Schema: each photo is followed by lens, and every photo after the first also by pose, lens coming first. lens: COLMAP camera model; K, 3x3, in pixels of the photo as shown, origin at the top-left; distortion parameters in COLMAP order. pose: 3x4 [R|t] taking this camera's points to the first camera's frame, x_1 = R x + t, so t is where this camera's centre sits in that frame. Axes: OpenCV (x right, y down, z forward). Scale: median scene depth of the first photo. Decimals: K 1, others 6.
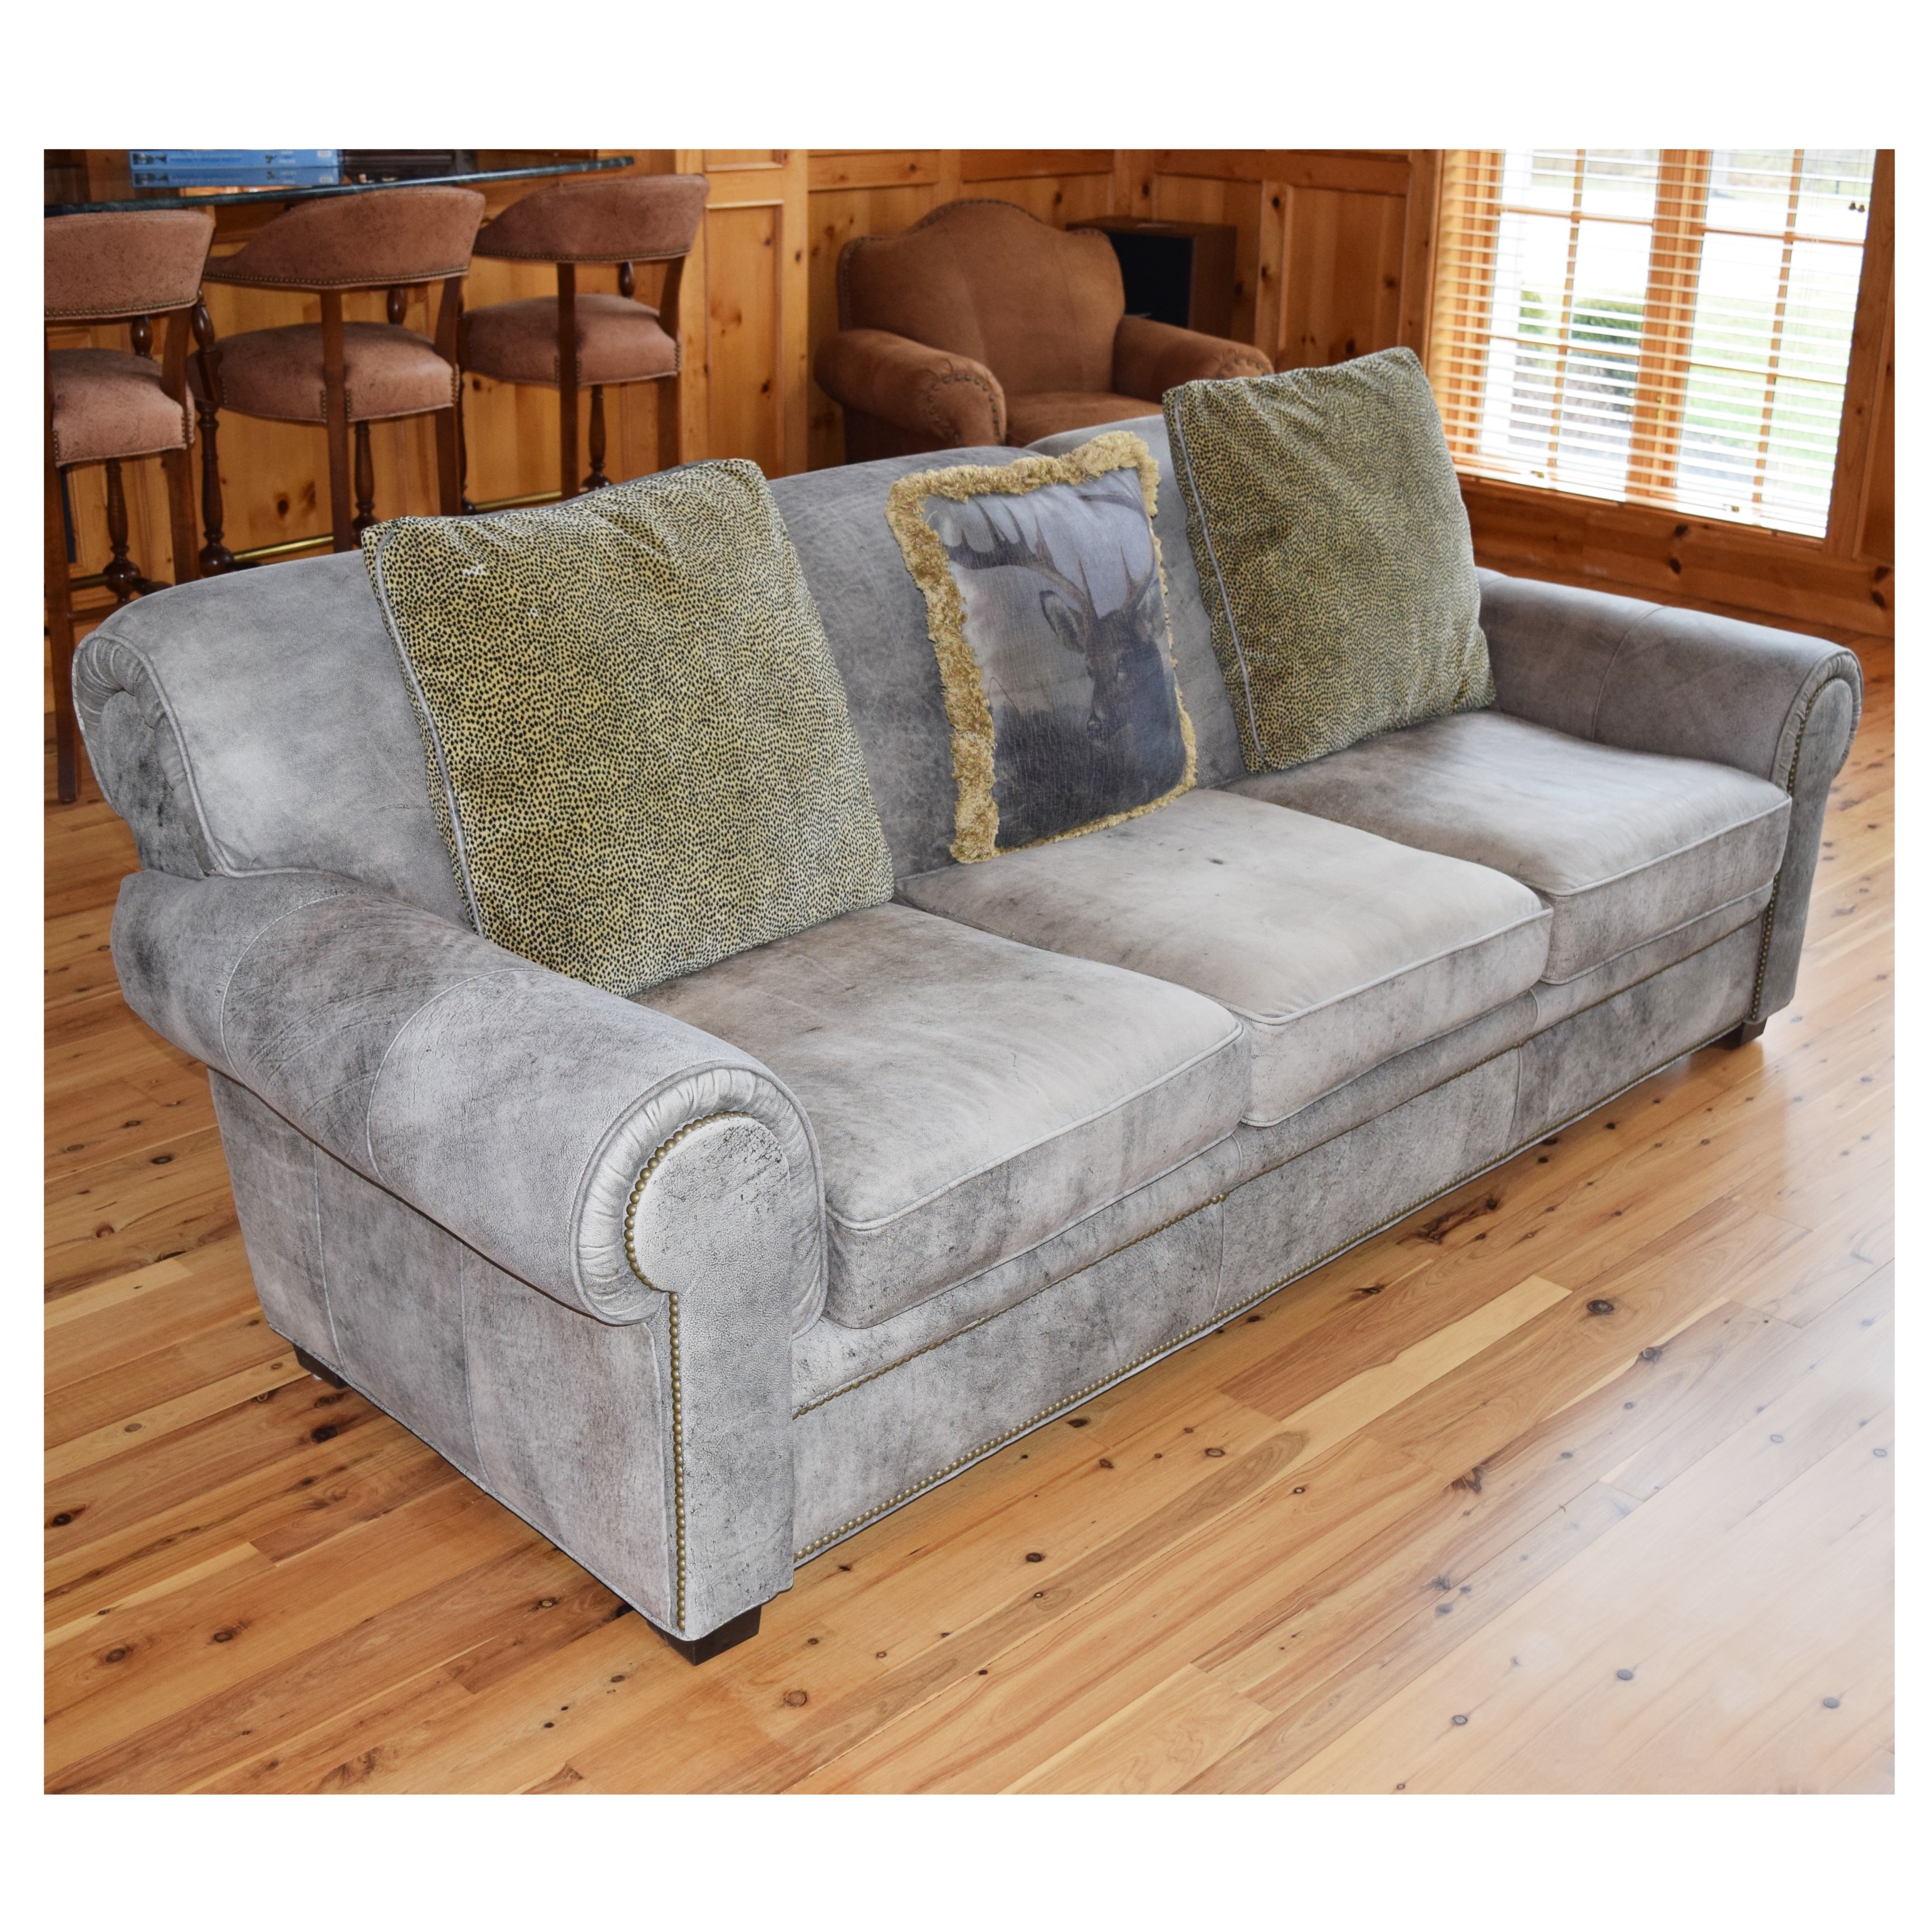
lens RADIAL K [[2451.2, 0, 966.0], [0, 2451.2, 966.0], [0, 0, 1]] dist [-0.077287, -0.025384]
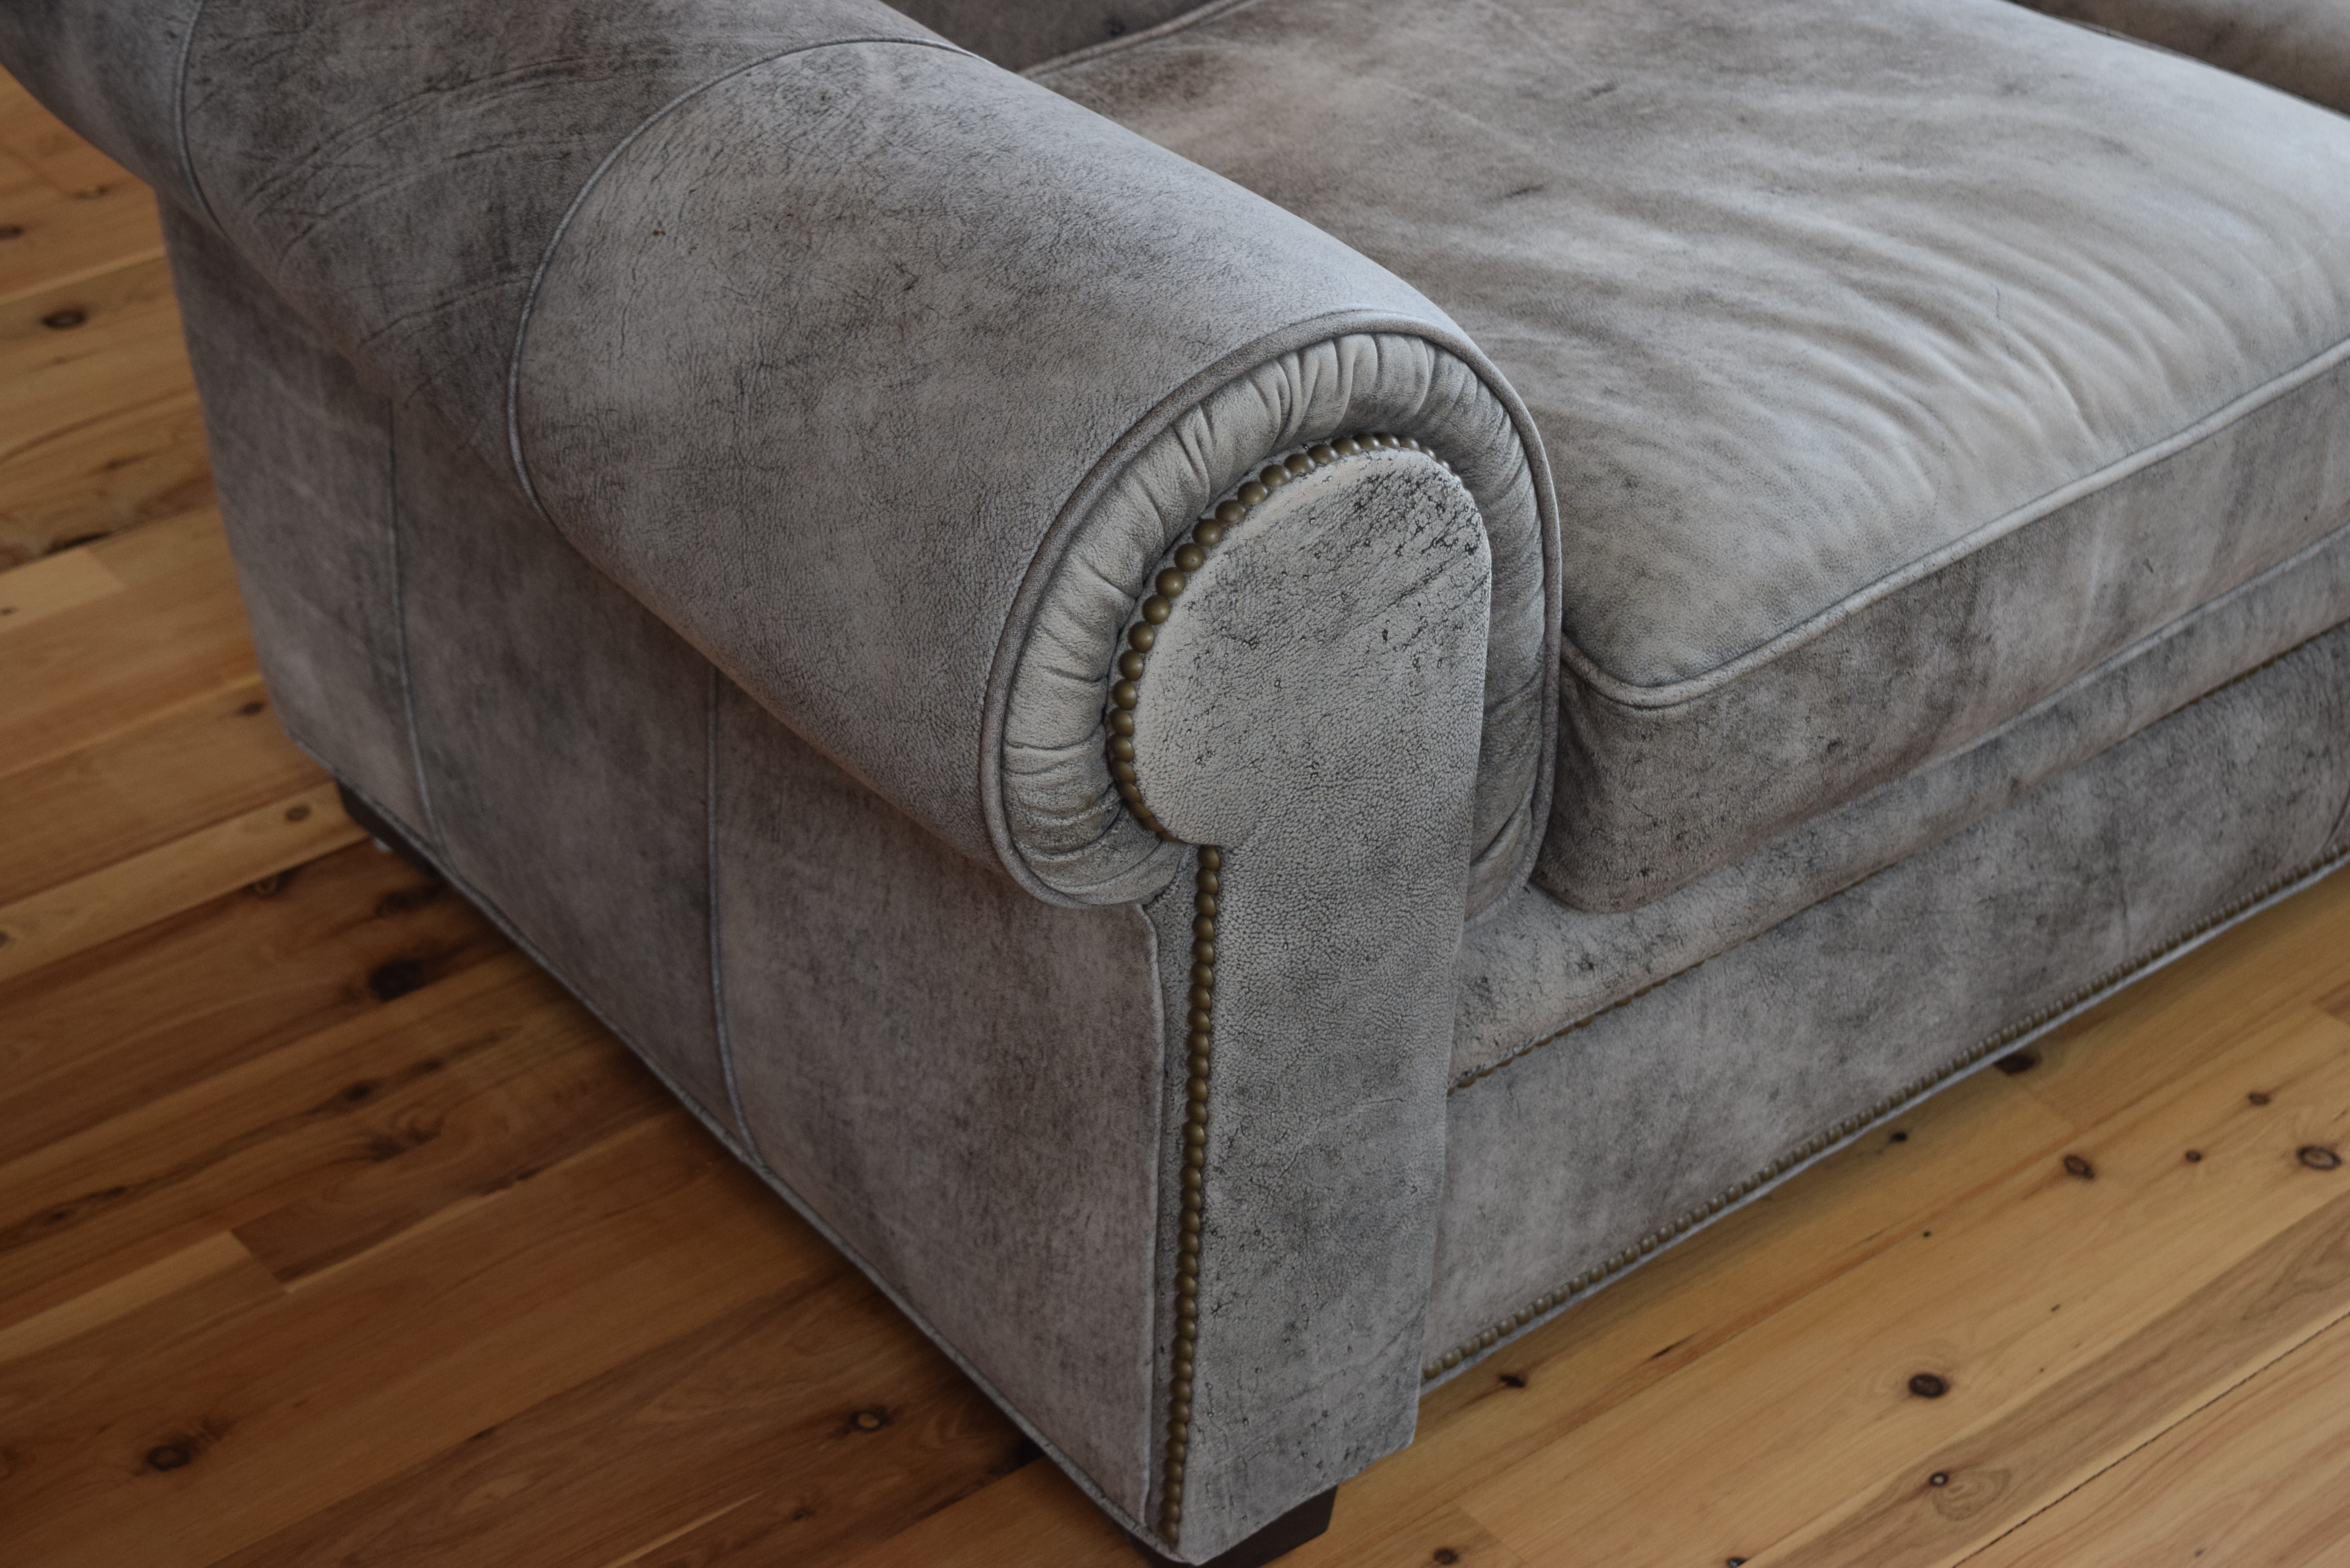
lens RADIAL K [[4279.7, 0, 1175.0], [0, 4279.7, 784.0], [0, 0, 1]] dist [0.012736, 0.086701]
pose [[0.995166, 0.069770, -0.069115, -0.068384], [-0.053053, 0.974169, 0.219500, -0.037796], [0.082644, -0.214772, 0.973161, 0.247057]]
